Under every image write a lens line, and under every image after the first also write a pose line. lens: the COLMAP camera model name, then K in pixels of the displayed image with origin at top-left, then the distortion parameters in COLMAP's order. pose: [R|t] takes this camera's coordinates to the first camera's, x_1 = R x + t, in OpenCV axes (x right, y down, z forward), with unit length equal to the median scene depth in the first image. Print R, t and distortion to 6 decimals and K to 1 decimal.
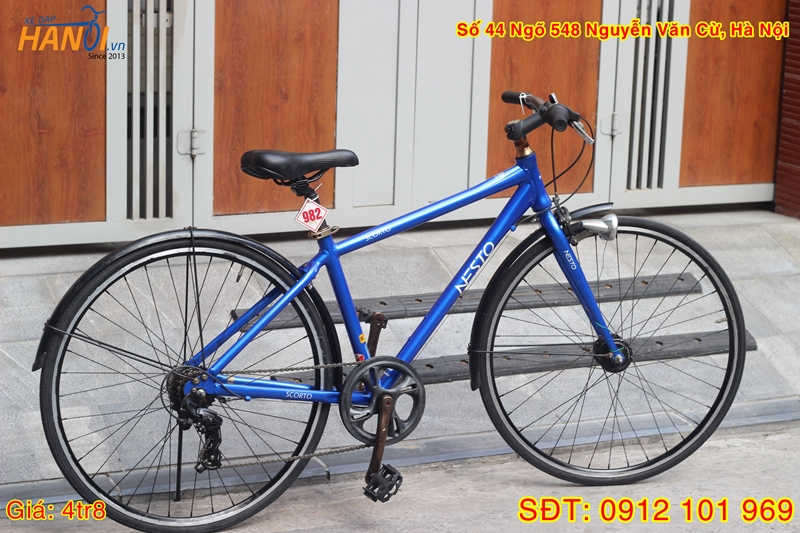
lens RADIAL K [[1924.1, 0, 400.0], [0, 1924.1, 266.5], [0, 0, 1]] dist [-0.022160, -0.124499]
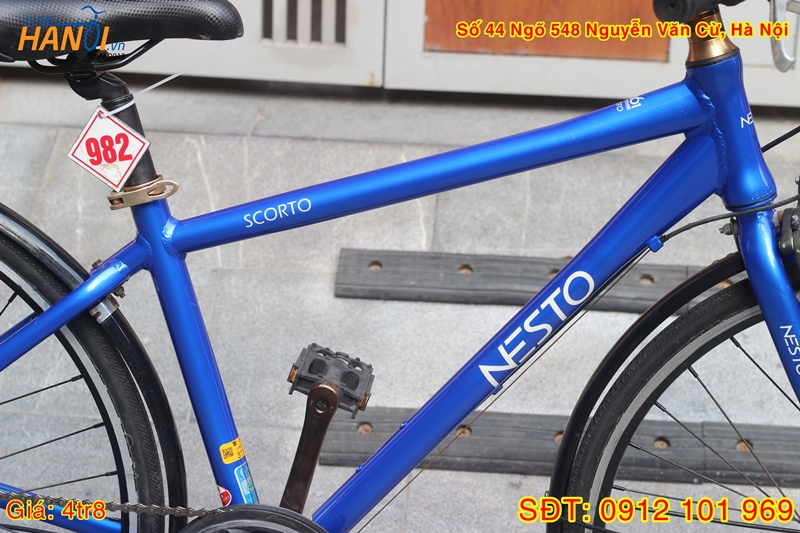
lens RADIAL K [[1924.1, 0, 400.0], [0, 1924.1, 266.5], [0, 0, 1]] dist [-0.022160, -0.124499]
pose [[0.879285, 0.180462, -0.440784, 0.181212], [-0.110312, 0.977439, 0.180123, -0.077770], [0.463345, -0.109756, 0.879355, 0.630582]]
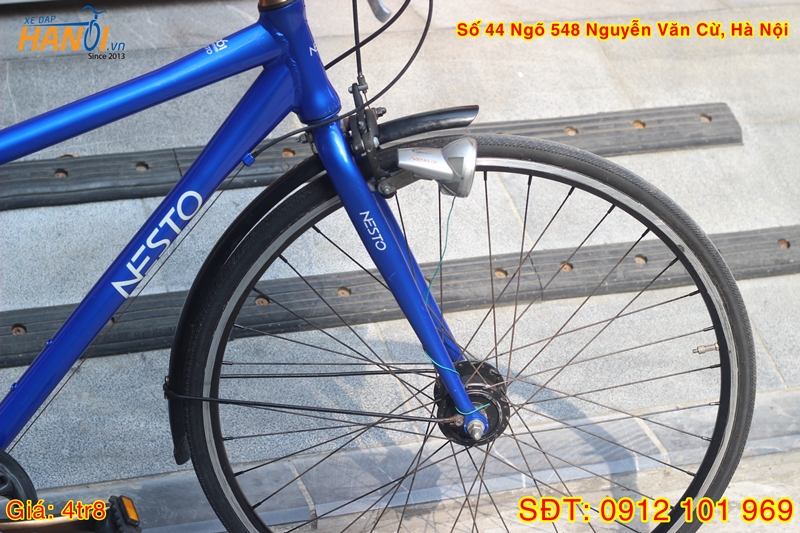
lens RADIAL K [[1904.9, 0, 400.0], [0, 1904.9, 266.5], [0, 0, 1]] dist [-0.053095, -0.067535]
pose [[0.994820, 0.064442, -0.078613, 0.129971], [-0.043583, 0.969080, 0.242869, -0.105189], [0.091833, -0.238184, 0.966869, 0.552500]]
